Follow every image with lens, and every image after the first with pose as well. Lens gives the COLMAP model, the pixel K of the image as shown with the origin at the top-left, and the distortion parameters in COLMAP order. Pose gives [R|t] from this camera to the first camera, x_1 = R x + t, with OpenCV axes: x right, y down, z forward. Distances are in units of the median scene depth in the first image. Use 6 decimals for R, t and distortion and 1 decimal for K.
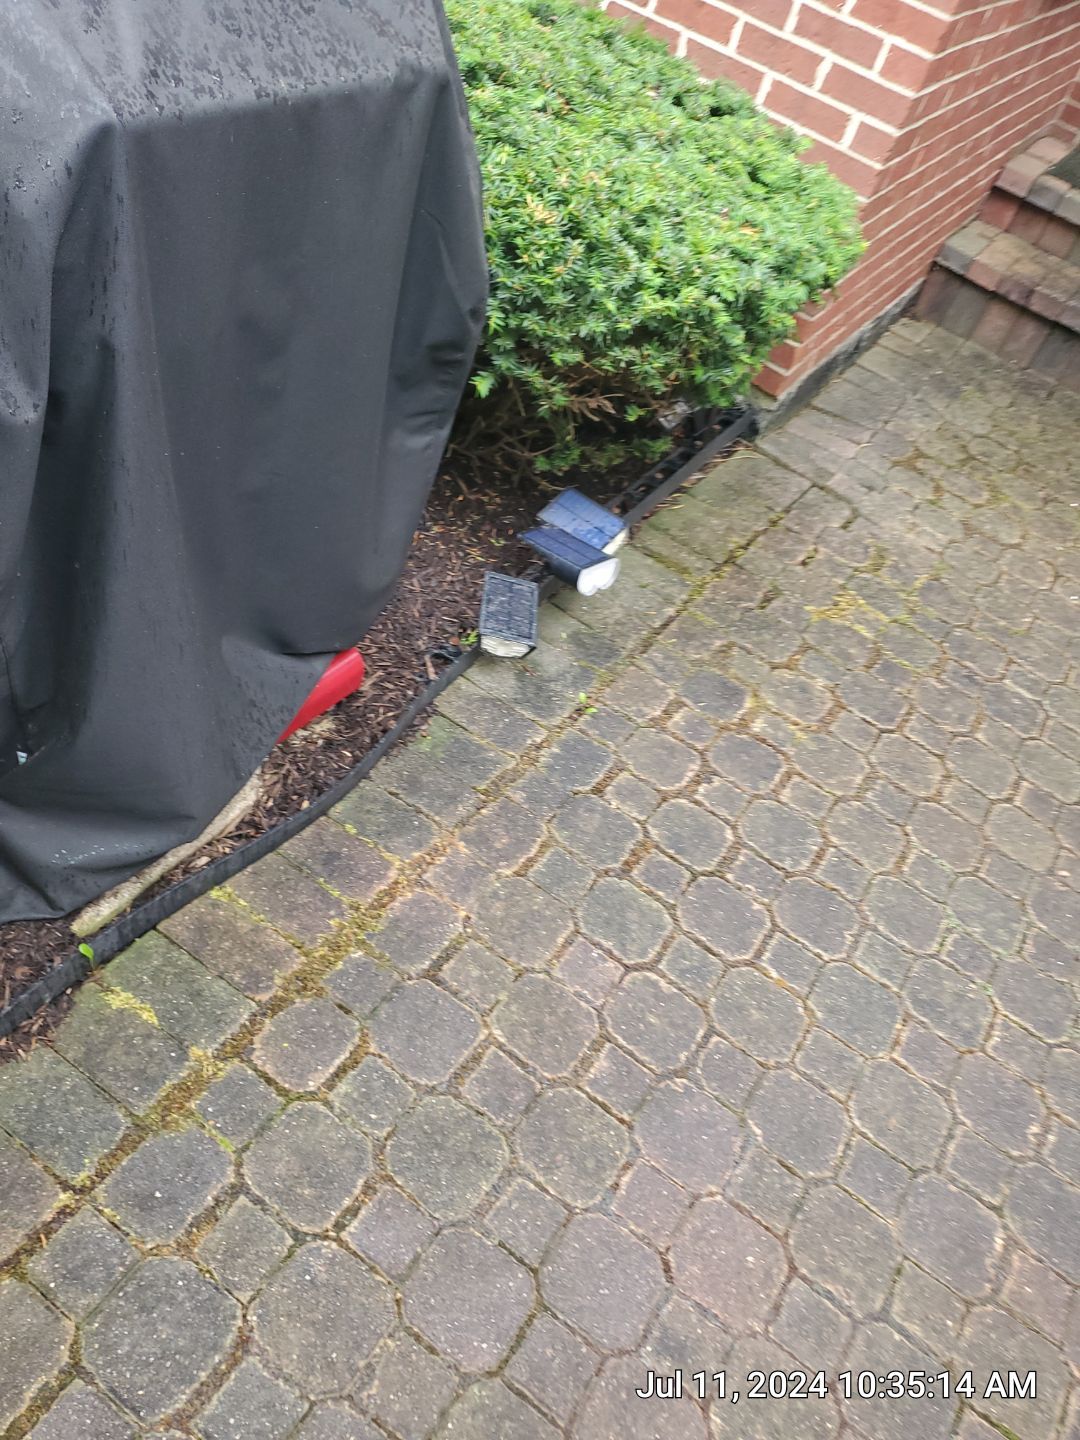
lens RADIAL K [[1085.6, 0, 531.9], [0, 1085.6, 739.8], [0, 0, 1]] dist [0.016336, -0.000077]
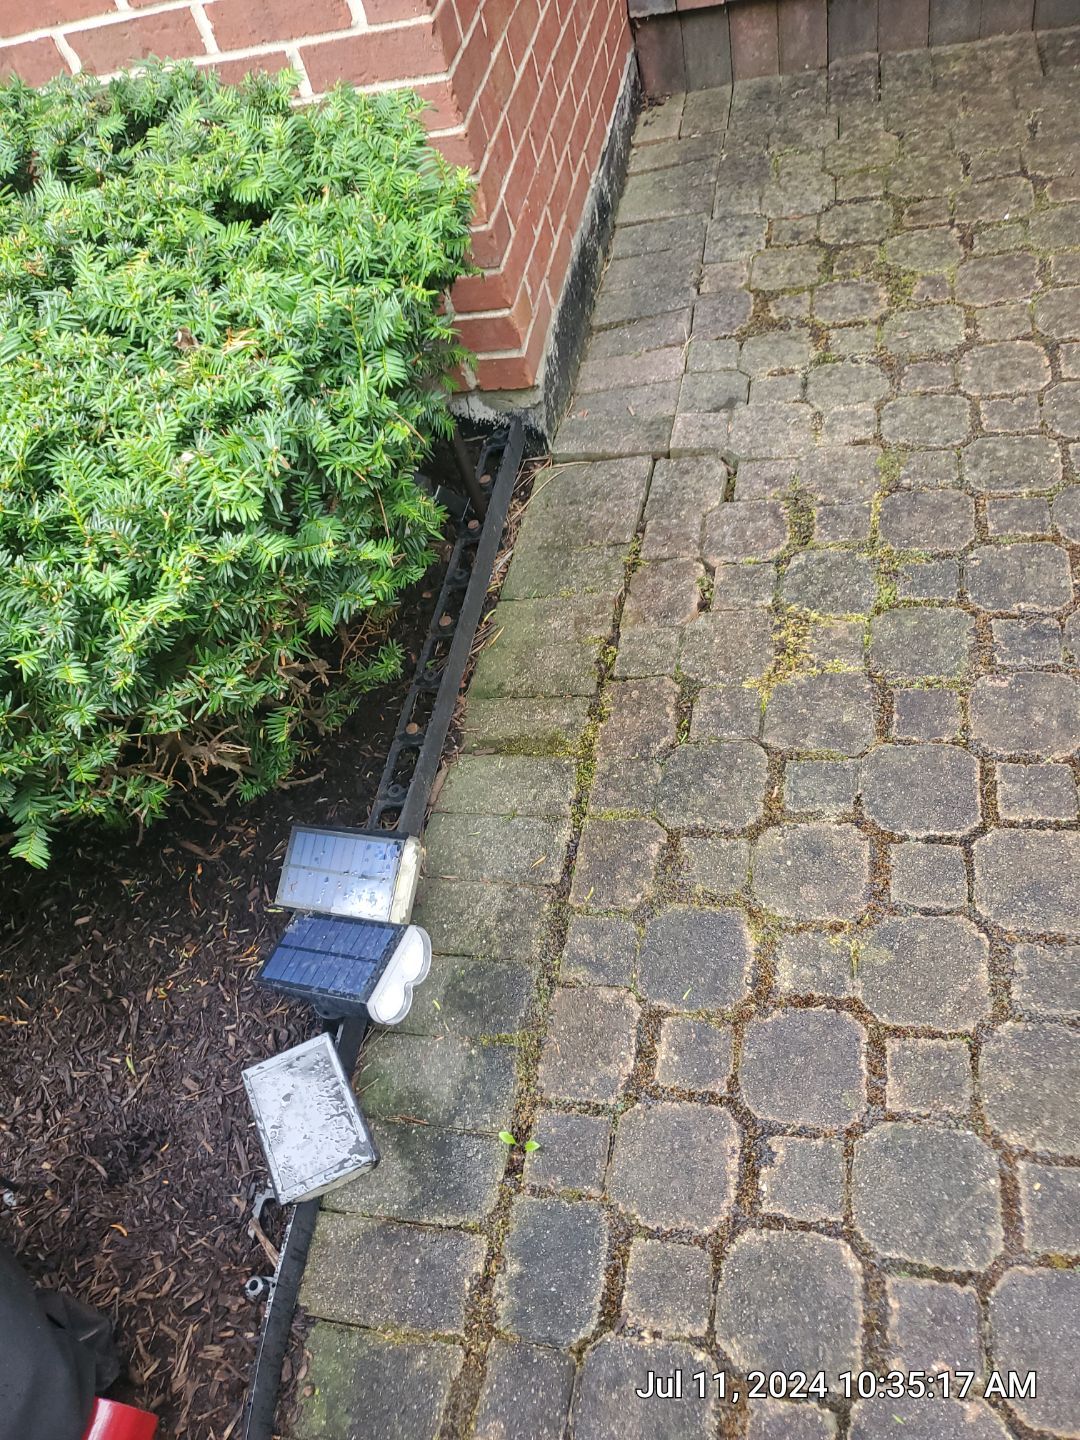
lens RADIAL K [[1085.6, 0, 530.7], [0, 1085.6, 732.0], [0, 0, 1]] dist [0.016336, -0.000077]
pose [[0.813862, -0.567209, -0.126105, 0.225429], [0.576125, 0.815939, 0.048204, -0.210523], [0.075552, -0.111884, 0.990845, 0.383724]]
